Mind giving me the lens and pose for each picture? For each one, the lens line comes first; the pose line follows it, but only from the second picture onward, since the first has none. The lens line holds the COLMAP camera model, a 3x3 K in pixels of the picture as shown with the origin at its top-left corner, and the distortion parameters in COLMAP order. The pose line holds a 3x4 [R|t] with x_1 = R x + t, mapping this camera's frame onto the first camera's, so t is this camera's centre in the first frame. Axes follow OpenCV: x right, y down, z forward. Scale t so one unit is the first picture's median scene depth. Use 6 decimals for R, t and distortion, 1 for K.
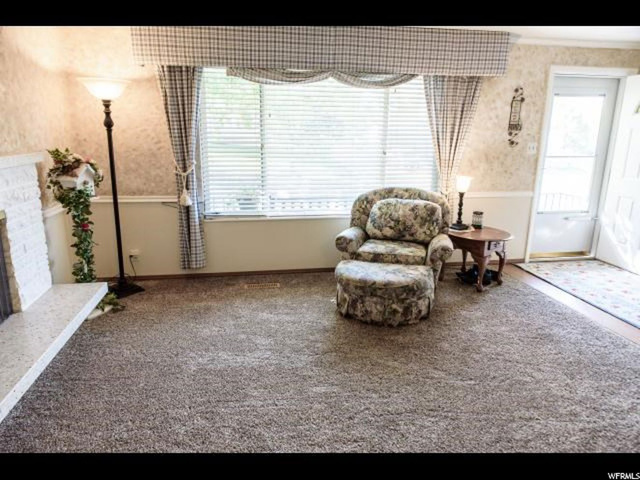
lens RADIAL K [[439.8, 0, 316.9], [0, 439.8, 239.6], [0, 0, 1]] dist [0.005773, -0.004822]
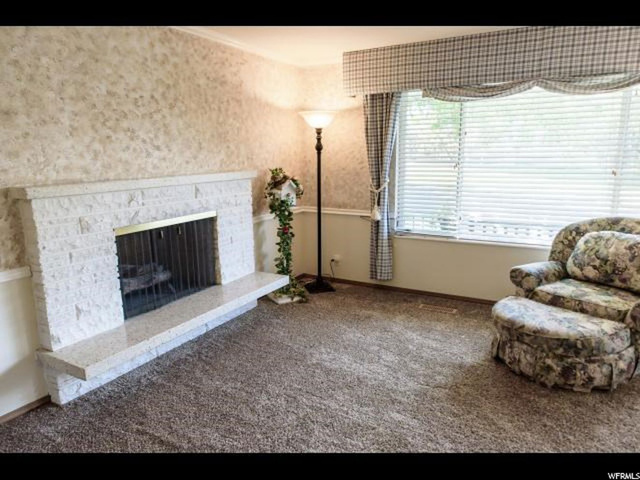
lens RADIAL K [[439.8, 0, 314.8], [0, 439.8, 239.2], [0, 0, 1]] dist [0.005773, -0.004822]
pose [[0.764085, 0.101701, -0.637048, 0.304243], [-0.131341, 0.991337, 0.000729, -0.013030], [0.631603, 0.083114, 0.770824, 0.081058]]
